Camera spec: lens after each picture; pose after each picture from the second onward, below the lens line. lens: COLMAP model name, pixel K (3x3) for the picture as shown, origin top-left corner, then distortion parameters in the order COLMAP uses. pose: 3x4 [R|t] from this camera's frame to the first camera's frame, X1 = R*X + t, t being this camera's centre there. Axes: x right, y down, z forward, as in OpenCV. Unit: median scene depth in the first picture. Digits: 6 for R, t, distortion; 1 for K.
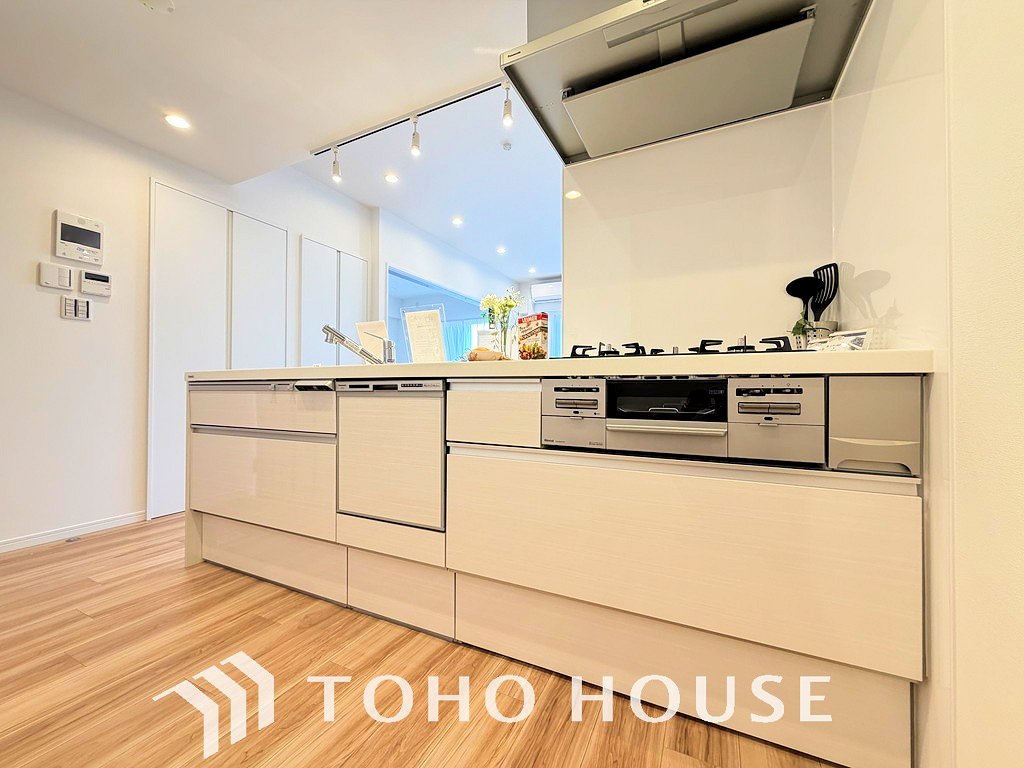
lens RADIAL K [[407.8, 0, 508.0], [0, 407.8, 381.8], [0, 0, 1]] dist [0.000566, 0.000528]
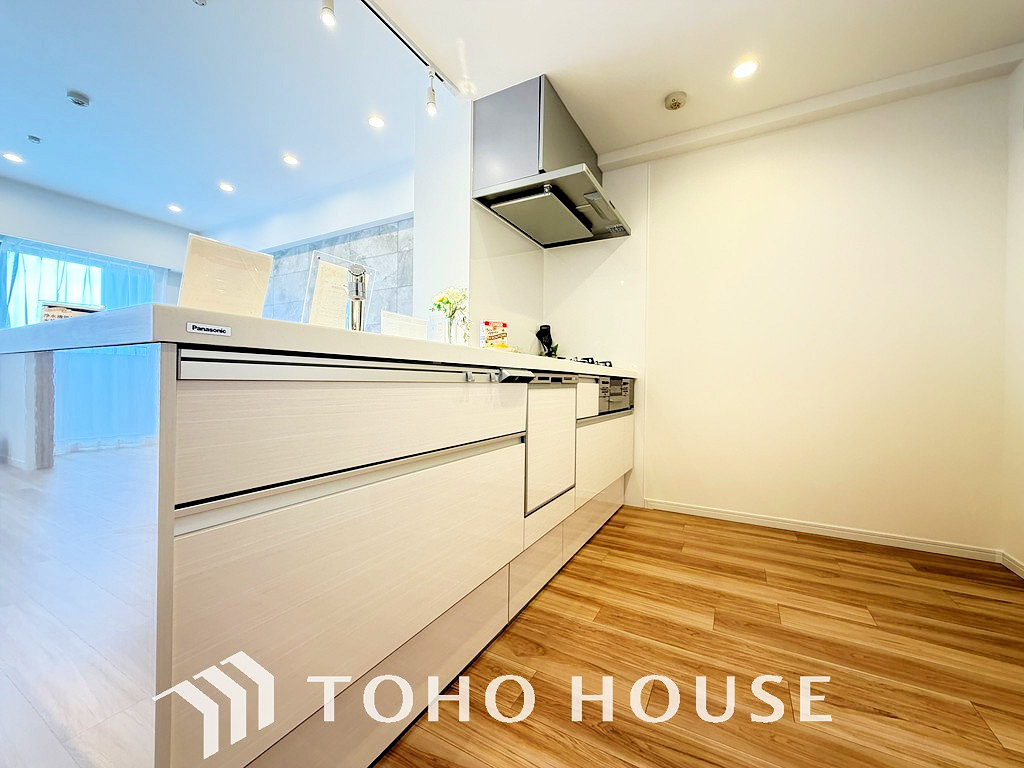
lens RADIAL K [[407.8, 0, 508.8], [0, 407.8, 384.5], [0, 0, 1]] dist [0.000566, 0.000528]
pose [[0.060511, -0.005976, 0.998150, -1.369359], [-0.025148, 0.999656, 0.007510, 0.021015], [-0.997851, -0.025555, 0.060340, 1.025432]]
